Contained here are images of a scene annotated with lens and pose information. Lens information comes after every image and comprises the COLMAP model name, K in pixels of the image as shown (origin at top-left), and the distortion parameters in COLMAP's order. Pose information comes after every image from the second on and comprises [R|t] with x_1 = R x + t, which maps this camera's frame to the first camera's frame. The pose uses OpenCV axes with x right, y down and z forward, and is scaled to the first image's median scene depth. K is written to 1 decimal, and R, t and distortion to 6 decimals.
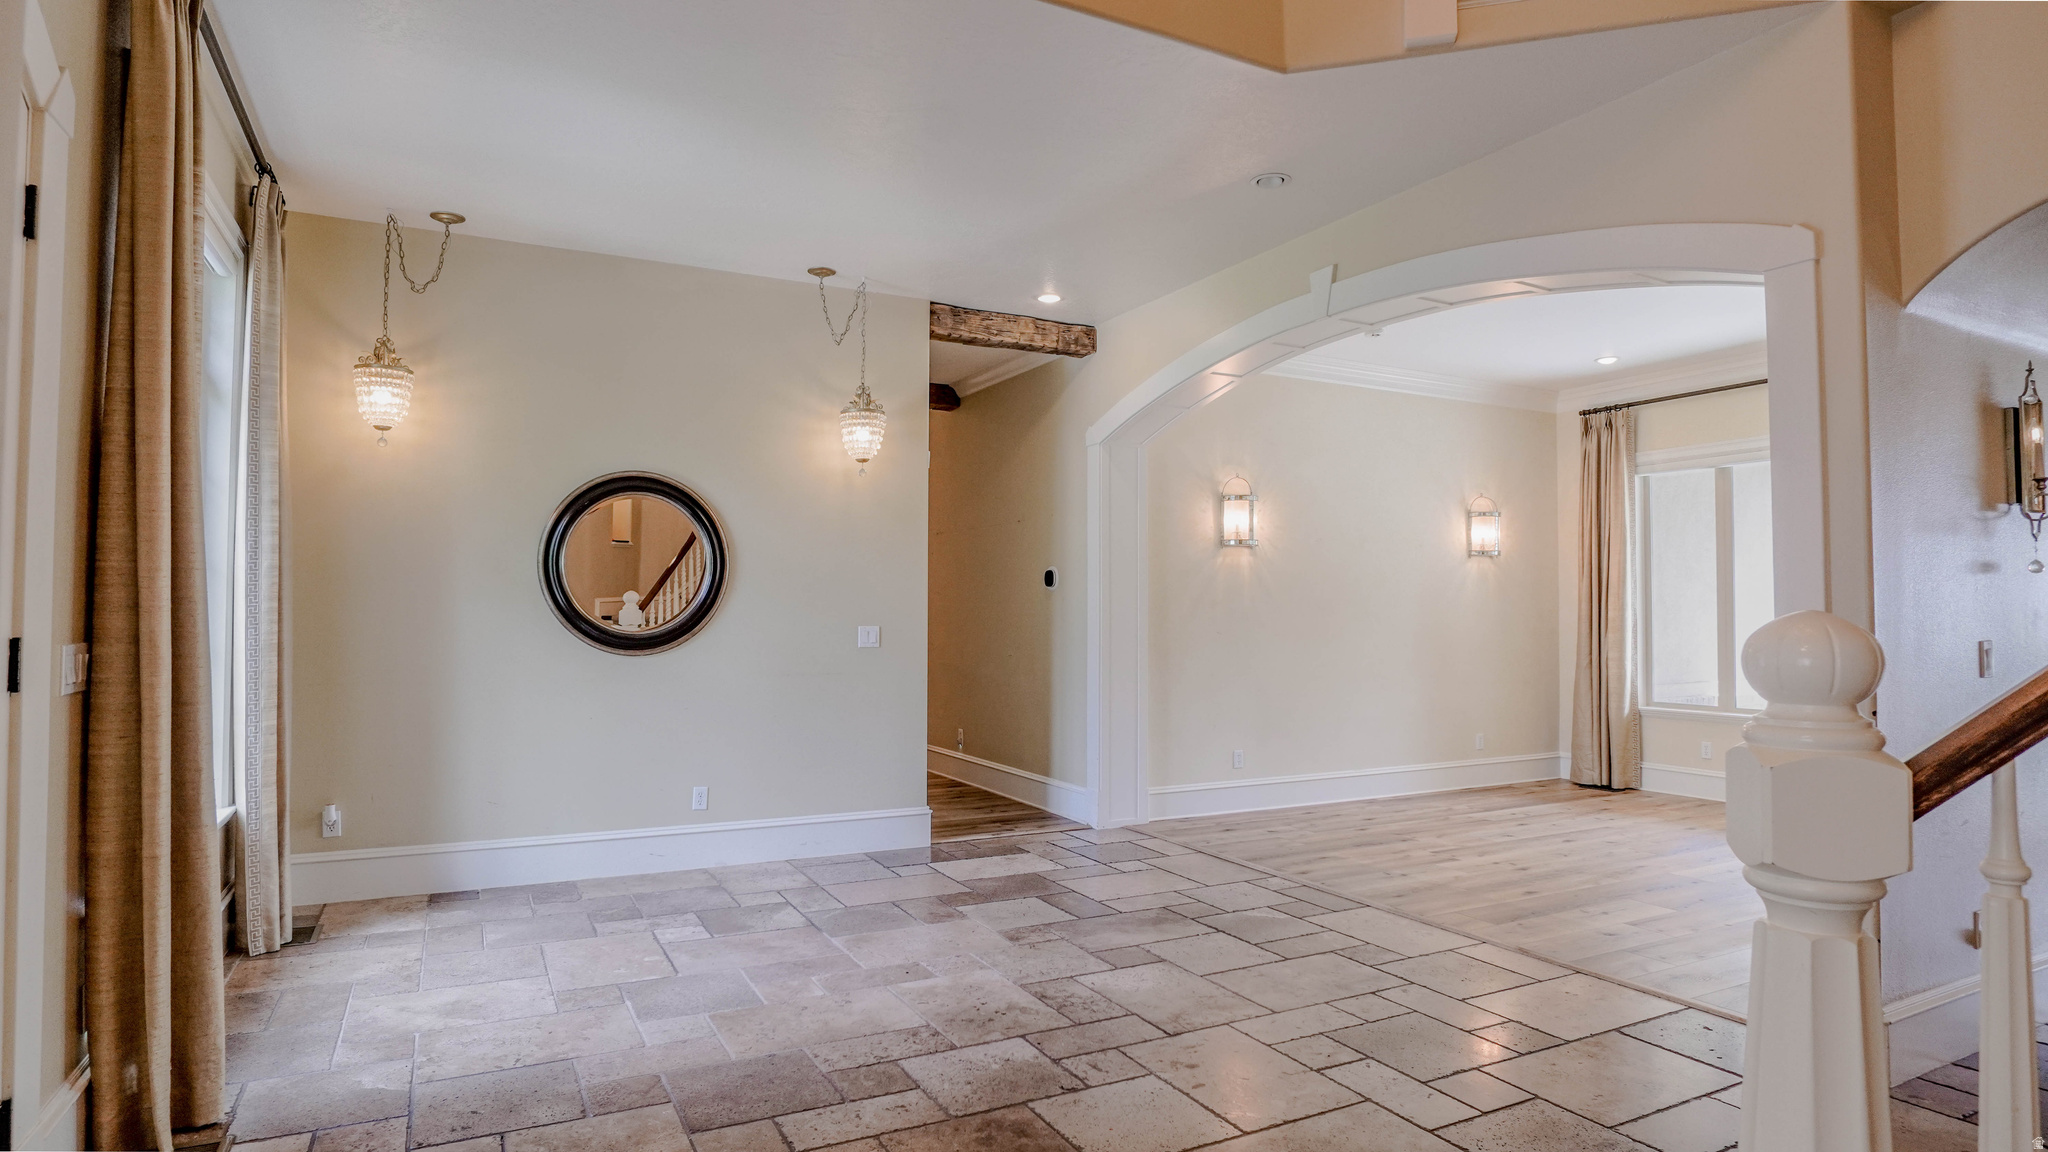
lens RADIAL K [[1112.0, 0, 1027.7], [0, 1112.0, 583.7], [0, 0, 1]] dist [-0.031376, 0.002339]
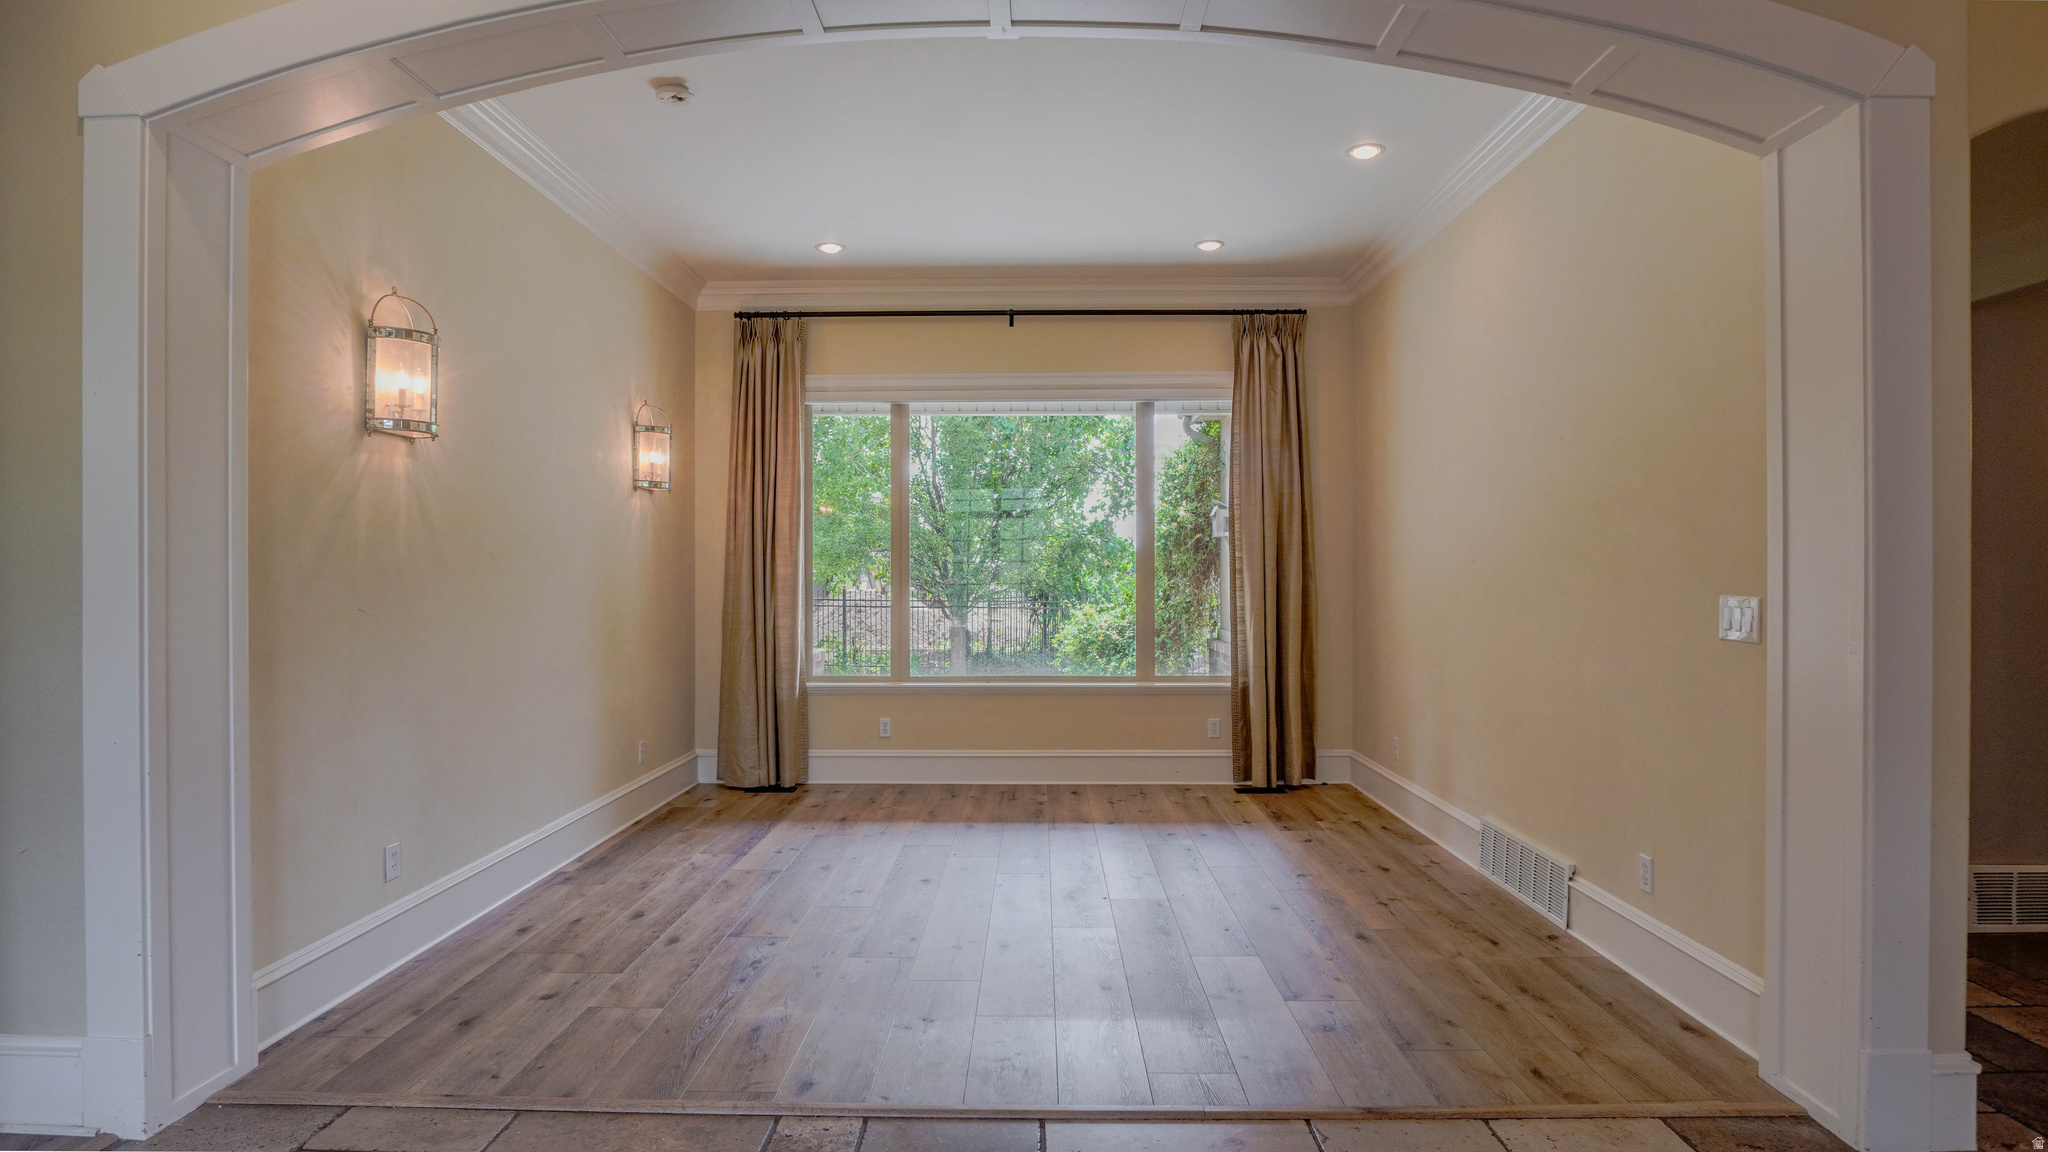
lens RADIAL K [[1112.0, 0, 1016.2], [0, 1112.0, 574.5], [0, 0, 1]] dist [-0.031376, 0.002339]
pose [[0.487242, -0.005149, 0.873252, -0.093435], [-0.016319, 0.999754, 0.015000, 0.014936], [-0.873115, -0.021559, 0.487038, 0.459950]]
